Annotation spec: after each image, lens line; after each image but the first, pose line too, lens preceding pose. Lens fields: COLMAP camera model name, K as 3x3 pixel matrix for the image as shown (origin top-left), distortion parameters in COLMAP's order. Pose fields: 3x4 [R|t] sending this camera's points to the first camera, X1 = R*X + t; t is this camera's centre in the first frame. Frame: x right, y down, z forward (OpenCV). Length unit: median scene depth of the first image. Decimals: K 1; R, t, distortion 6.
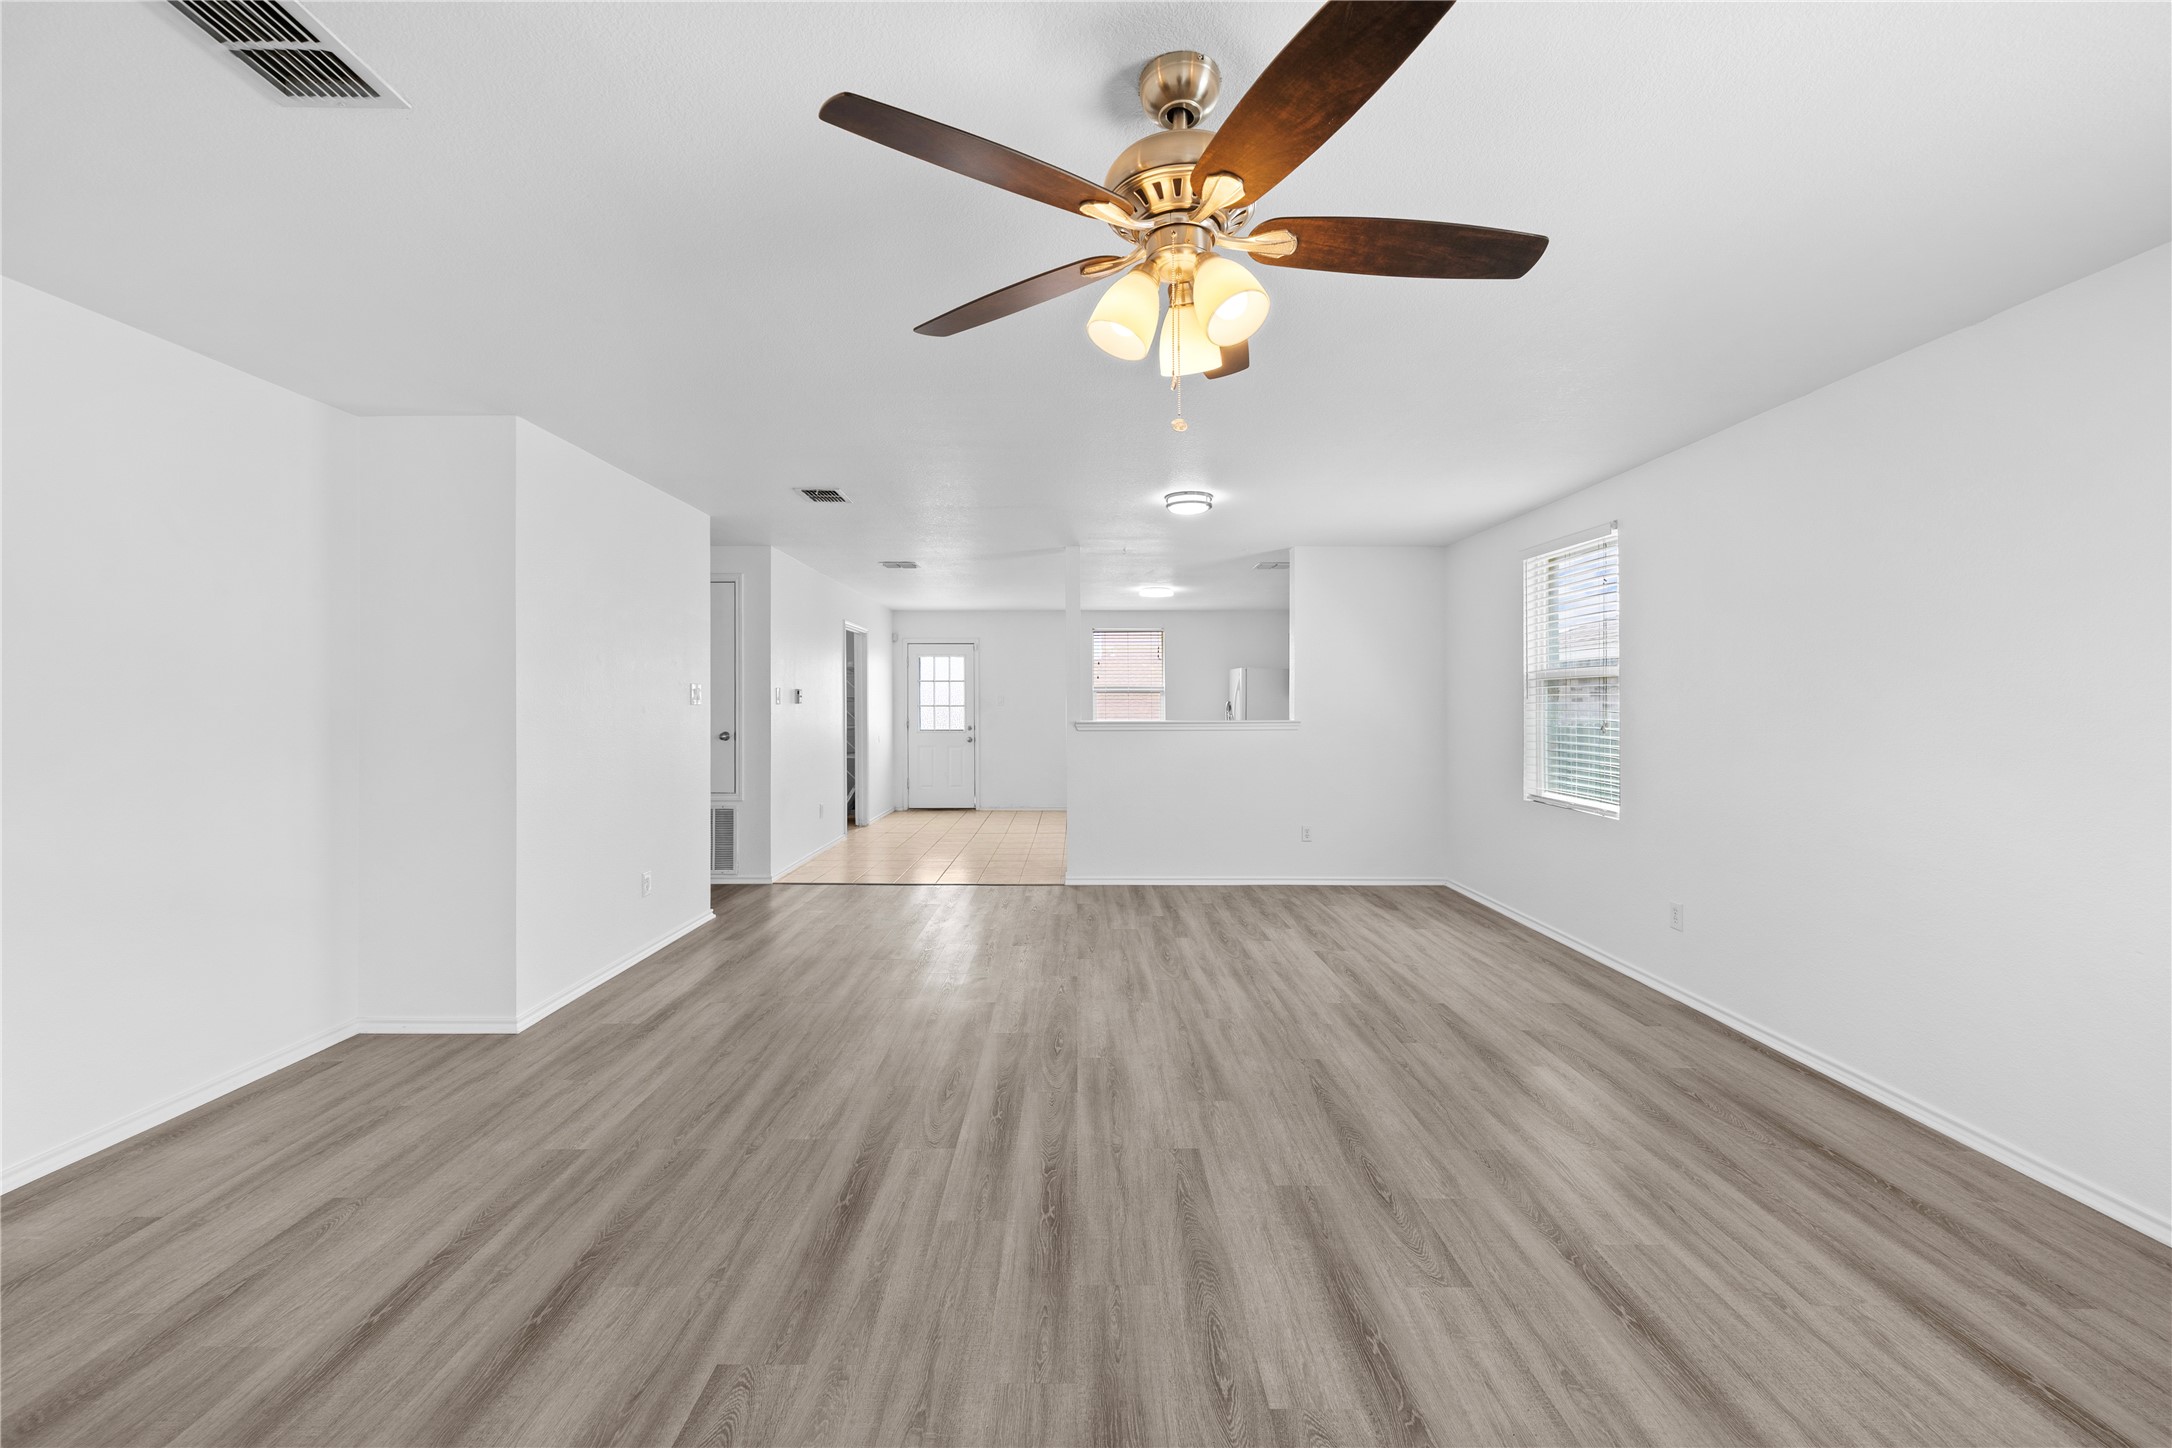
lens RADIAL K [[844.4, 0, 1079.8], [0, 844.4, 713.0], [0, 0, 1]] dist [-0.001939, -0.000323]
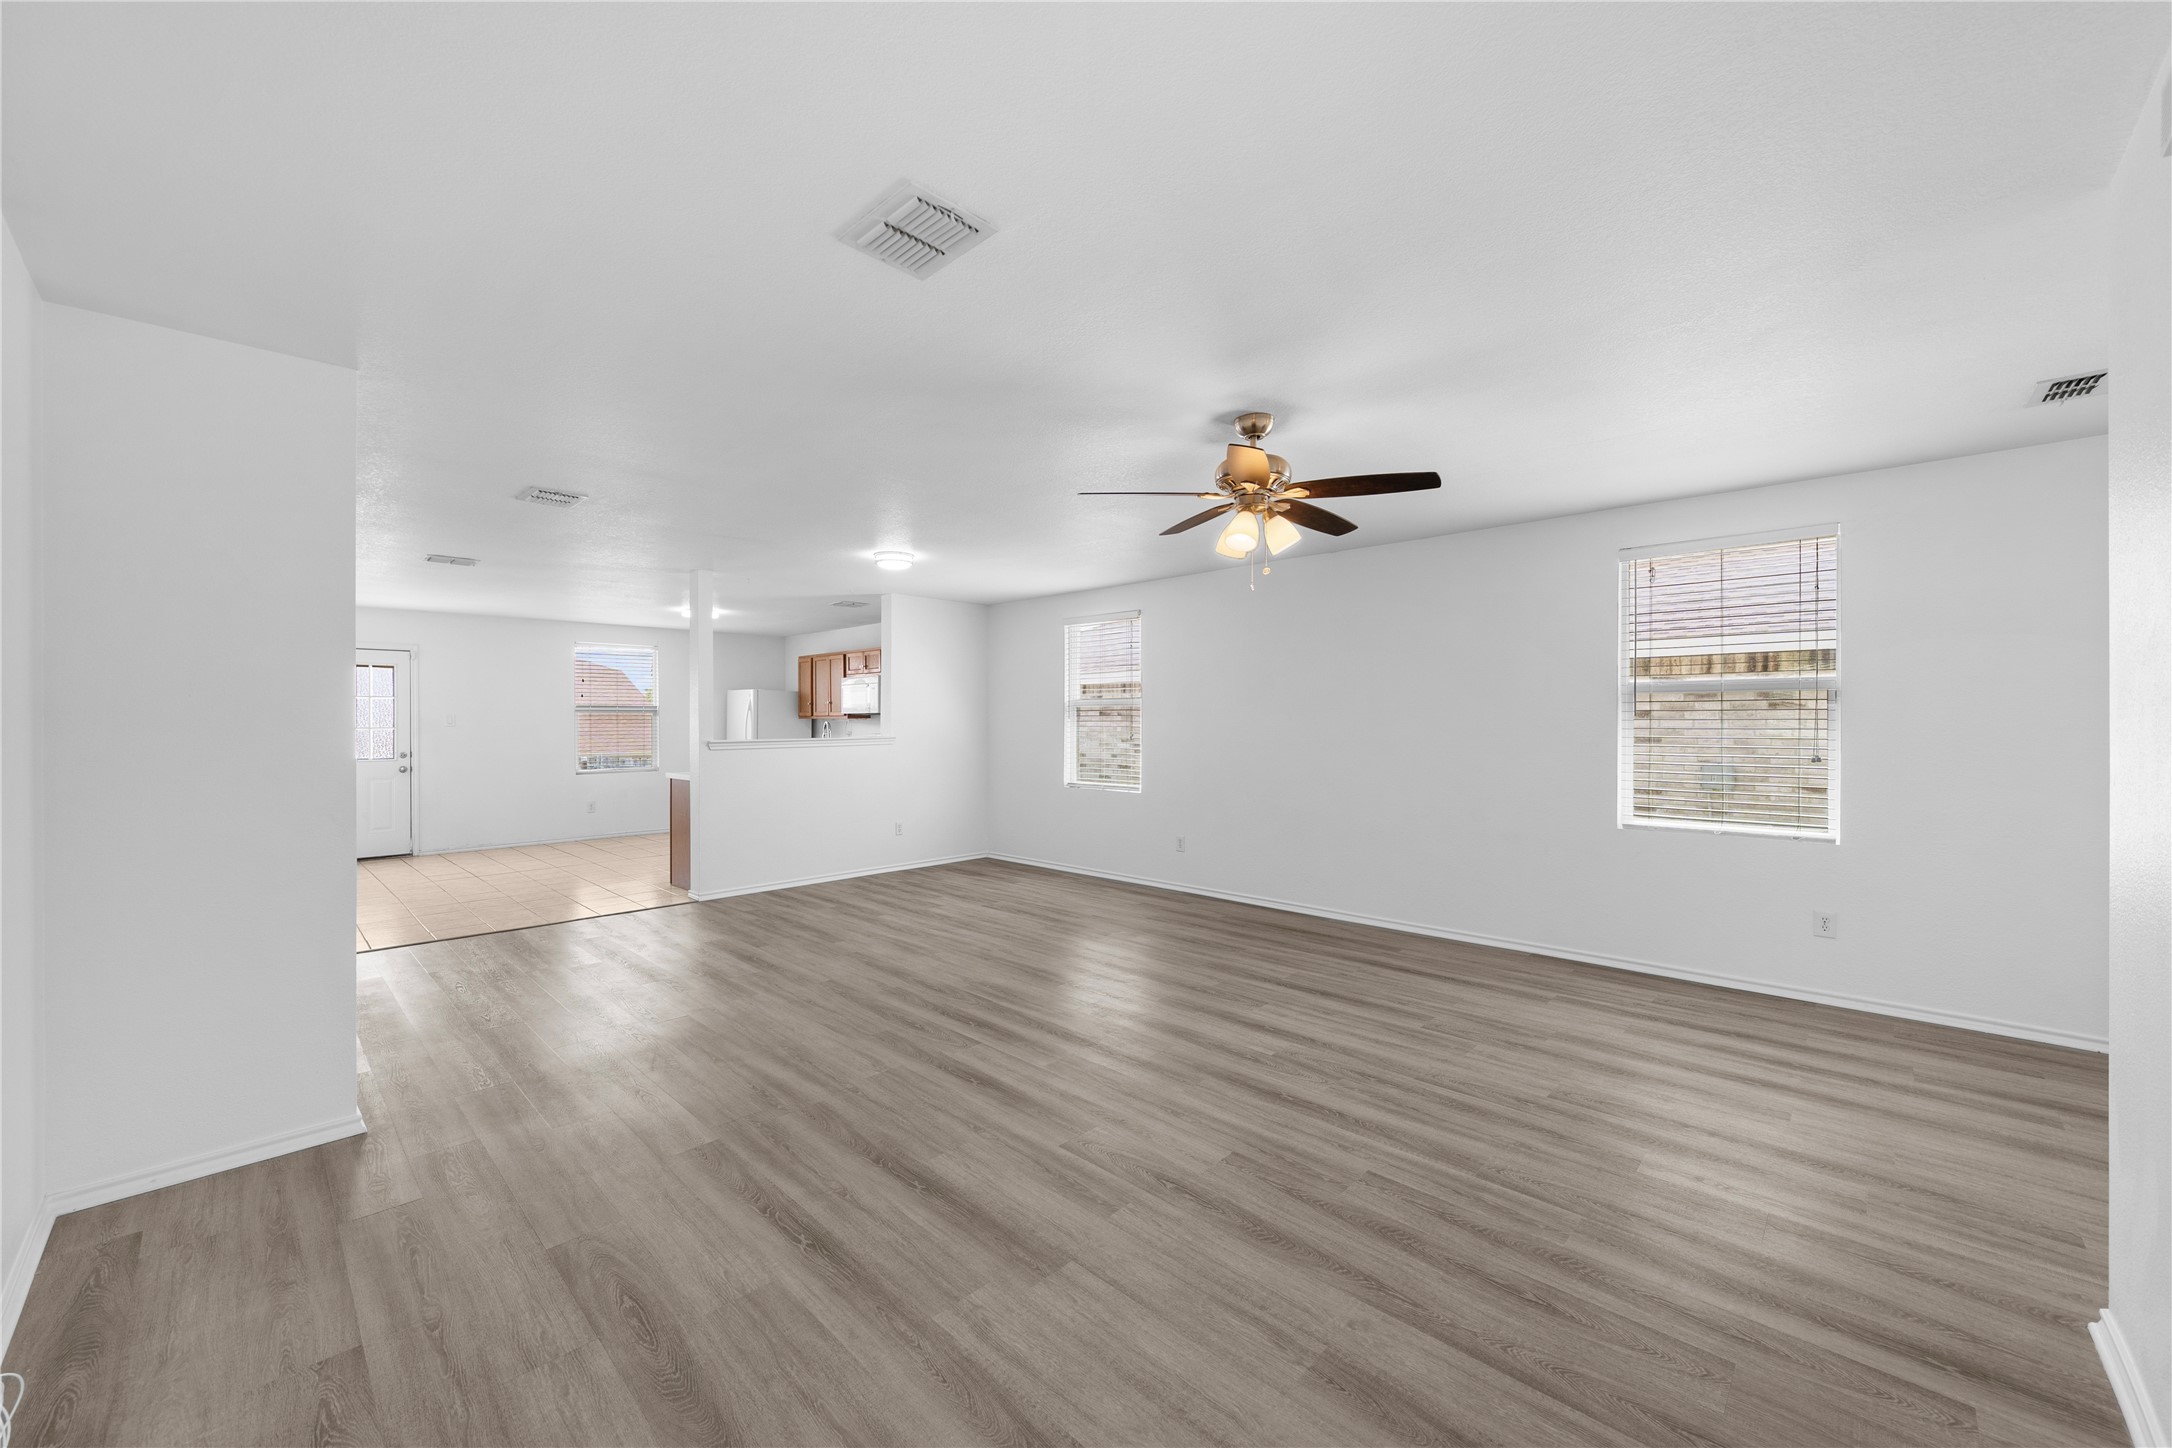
lens RADIAL K [[826.1, 0, 1077.5], [0, 826.1, 721.2], [0, 0, 1]] dist [-0.002377, 0.000056]
pose [[0.700685, -0.003629, 0.713461, -0.874707], [0.012091, 0.999904, -0.006789, -0.005073], [-0.713368, 0.013384, 0.700662, -0.067192]]
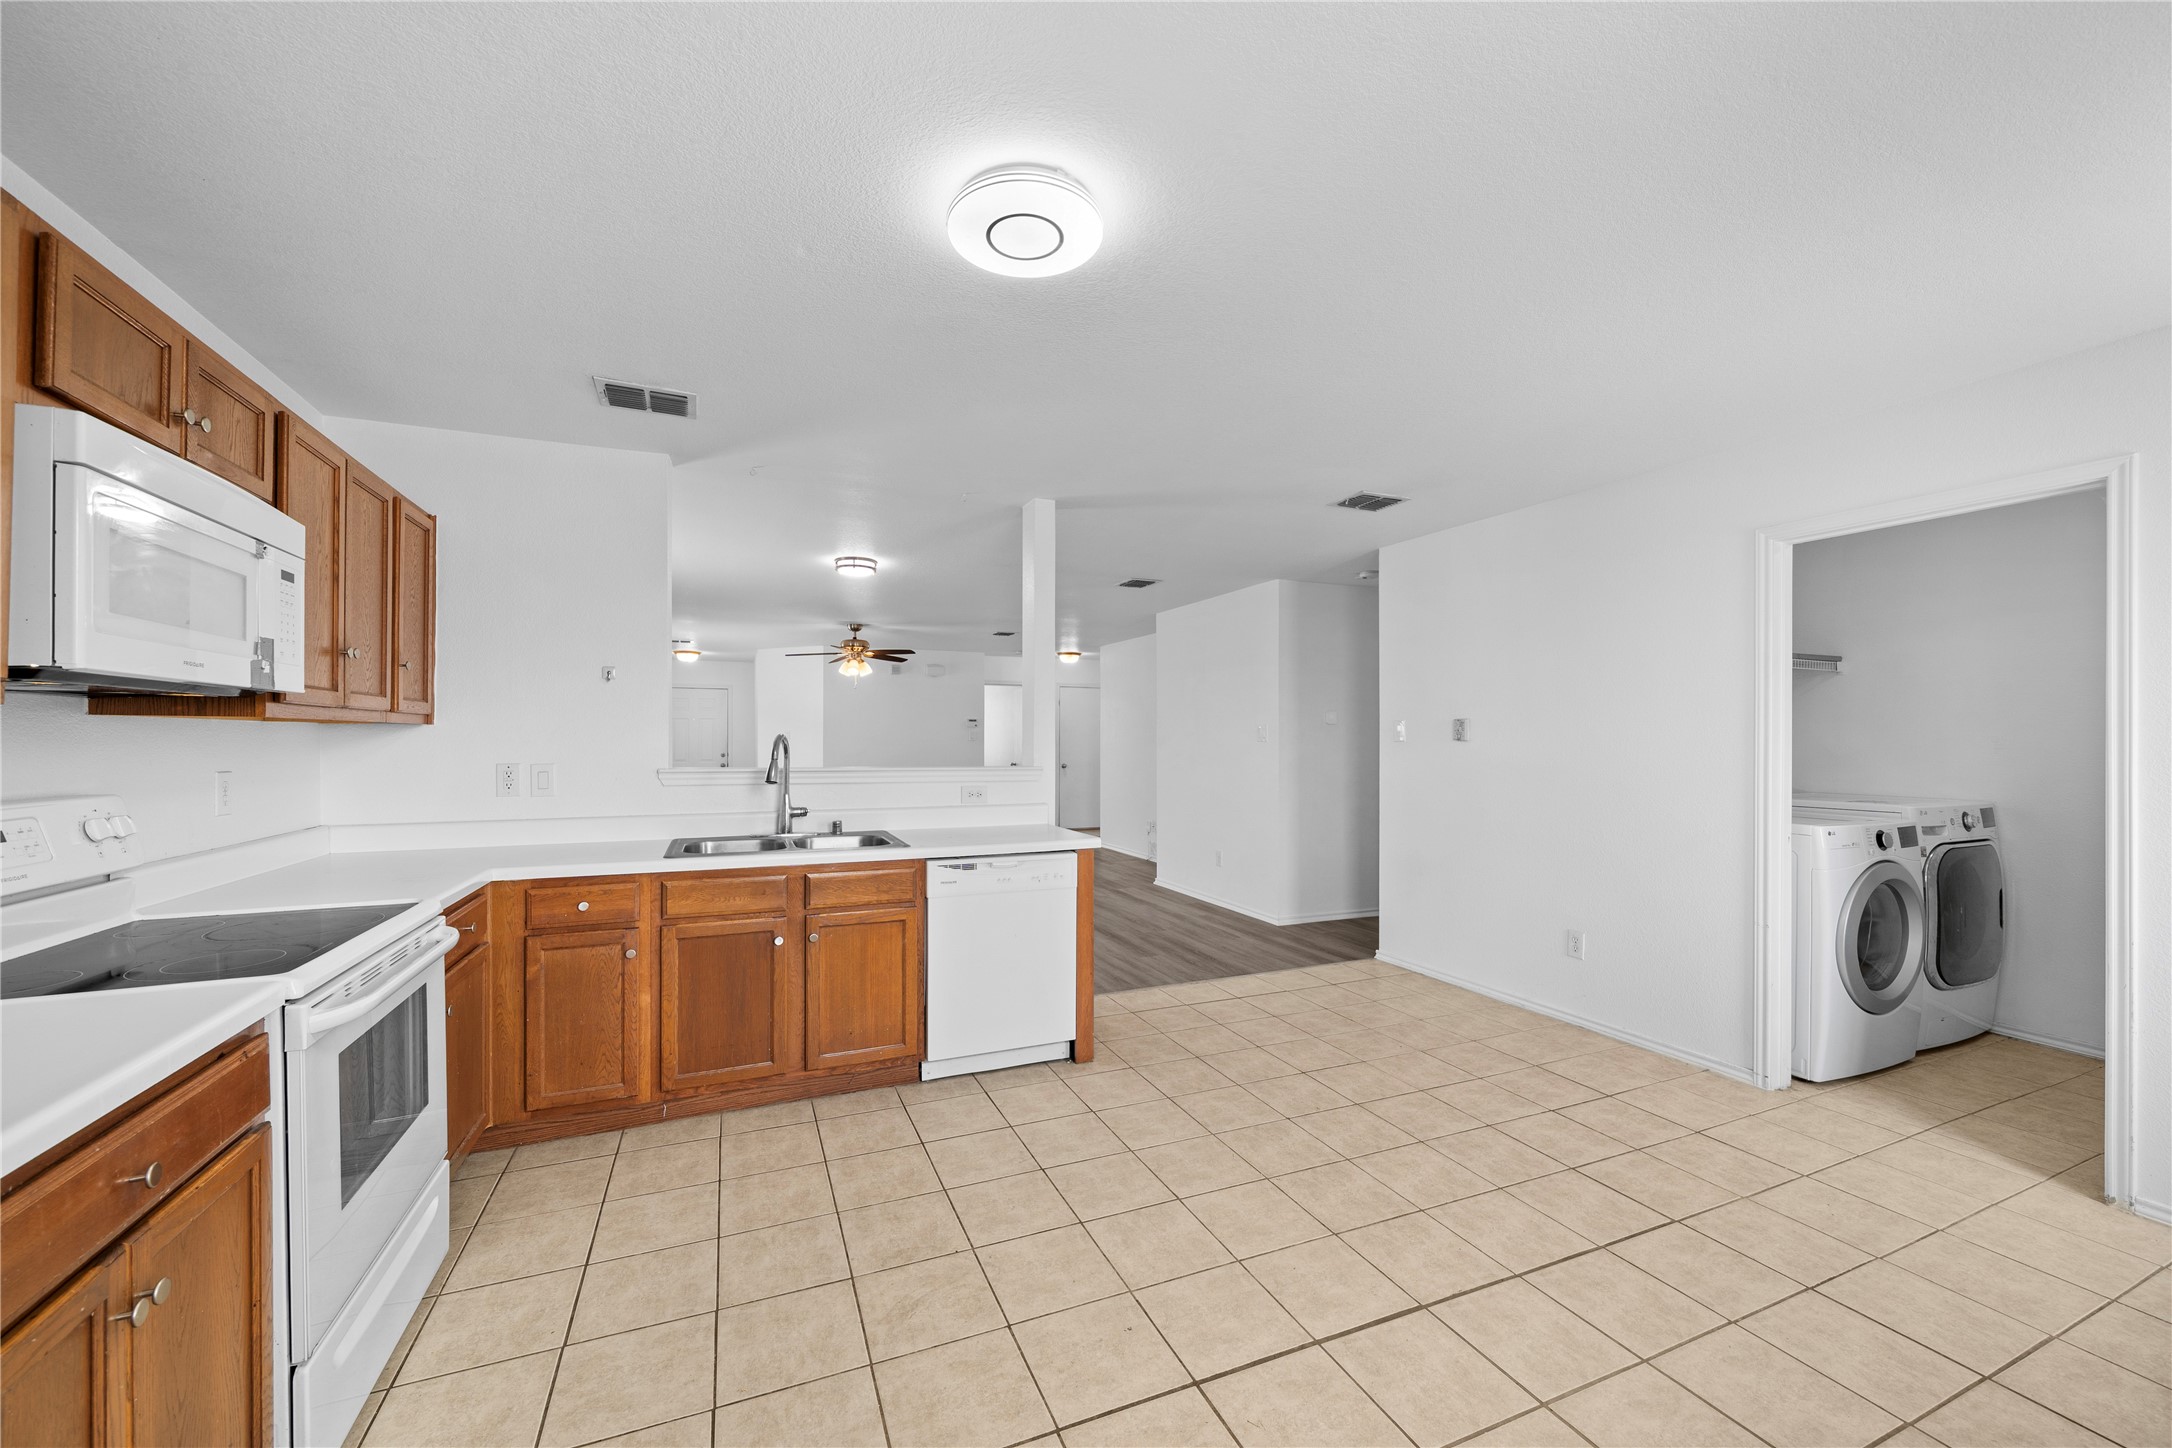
lens RADIAL K [[831.5, 0, 1077.9], [0, 831.5, 736.1], [0, 0, 1]] dist [-0.002163, -0.000161]
pose [[-0.921968, -0.005392, -0.387229, 0.471843], [-0.007910, 0.999957, 0.004909, -0.038209], [0.387186, 0.007589, -0.921970, 3.502855]]
